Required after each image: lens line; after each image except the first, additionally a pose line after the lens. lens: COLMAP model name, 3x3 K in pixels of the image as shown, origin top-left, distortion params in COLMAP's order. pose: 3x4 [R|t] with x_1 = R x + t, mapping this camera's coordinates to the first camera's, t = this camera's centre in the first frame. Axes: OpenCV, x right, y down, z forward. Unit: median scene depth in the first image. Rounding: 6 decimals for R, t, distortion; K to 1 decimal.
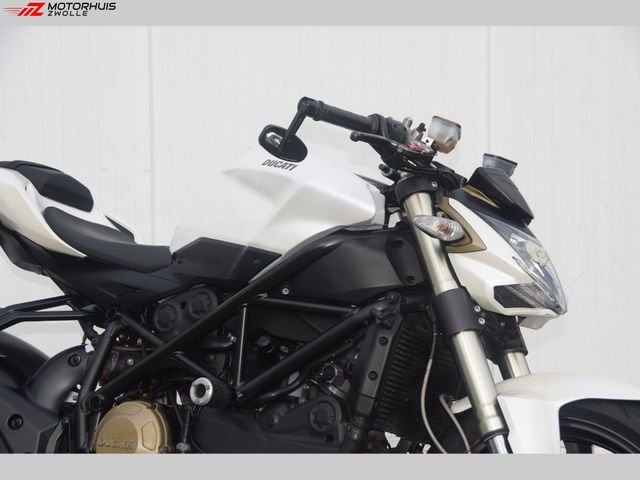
lens RADIAL K [[1431.8, 0, 319.8], [0, 1431.8, 250.1], [0, 0, 1]] dist [0.461903, 0.513267]
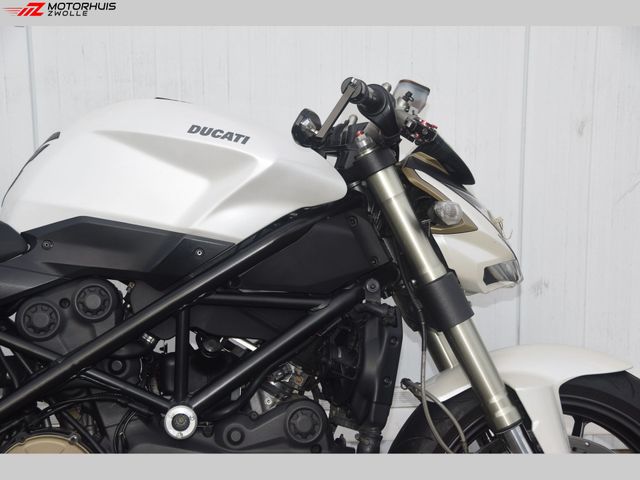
lens RADIAL K [[1431.8, 0, 319.8], [0, 1431.8, 250.1], [0, 0, 1]] dist [0.461903, 0.513267]
pose [[0.793238, -0.109760, 0.598938, -0.518562], [-0.005032, 0.982405, 0.186697, -0.158864], [-0.608892, -0.151109, 0.778728, 0.328806]]
